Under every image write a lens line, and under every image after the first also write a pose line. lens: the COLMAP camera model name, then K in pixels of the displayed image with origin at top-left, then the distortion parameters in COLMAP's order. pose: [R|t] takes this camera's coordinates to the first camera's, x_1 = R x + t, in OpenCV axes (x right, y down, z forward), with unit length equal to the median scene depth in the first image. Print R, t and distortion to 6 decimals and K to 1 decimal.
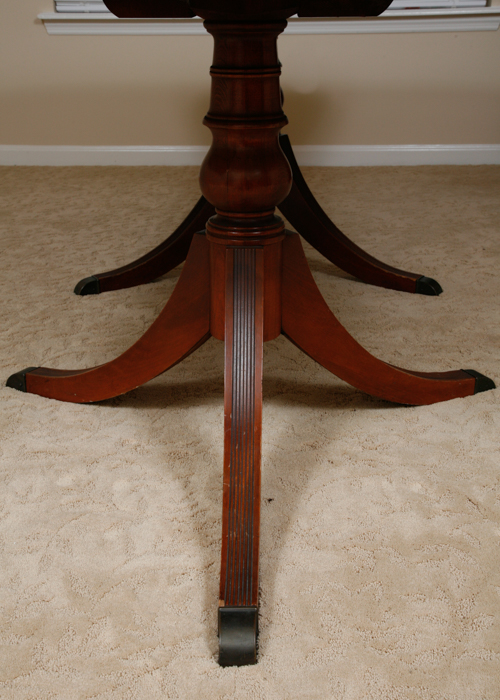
lens RADIAL K [[875.2, 0, 243.2], [0, 875.2, 351.8], [0, 0, 1]] dist [0.061055, 0.000000]
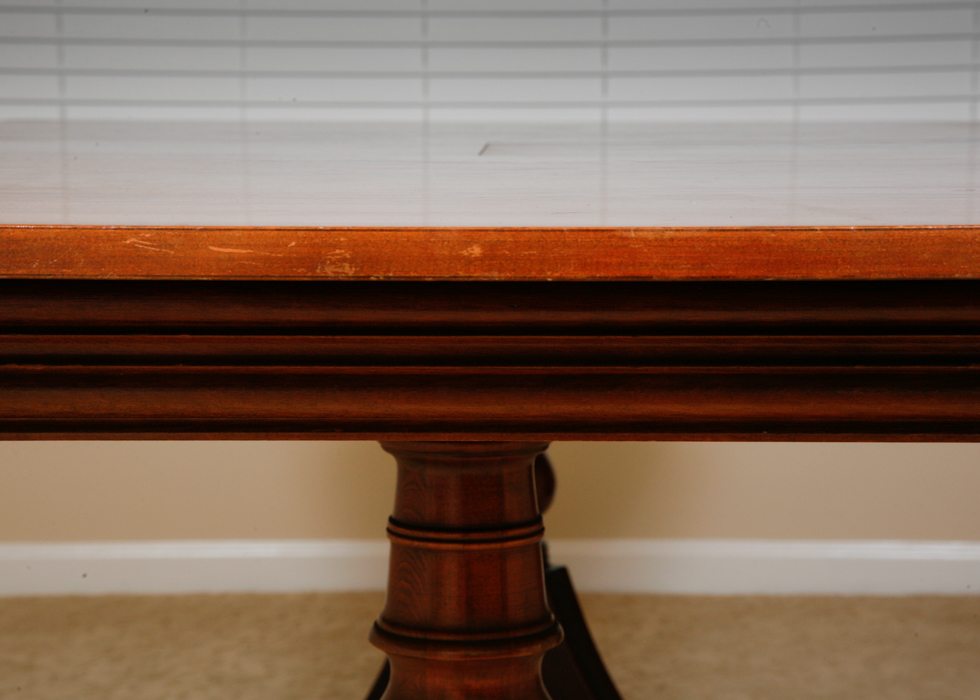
lens RADIAL K [[2664.8, 0, 491.3], [0, 2664.8, 349.9], [0, 0, 1]] dist [0.517784, 0.000000]
pose [[0.999880, -0.002703, 0.015266, -0.002628], [0.006105, 0.973762, -0.227486, -0.049585], [-0.014251, 0.227552, 0.973662, -0.189165]]
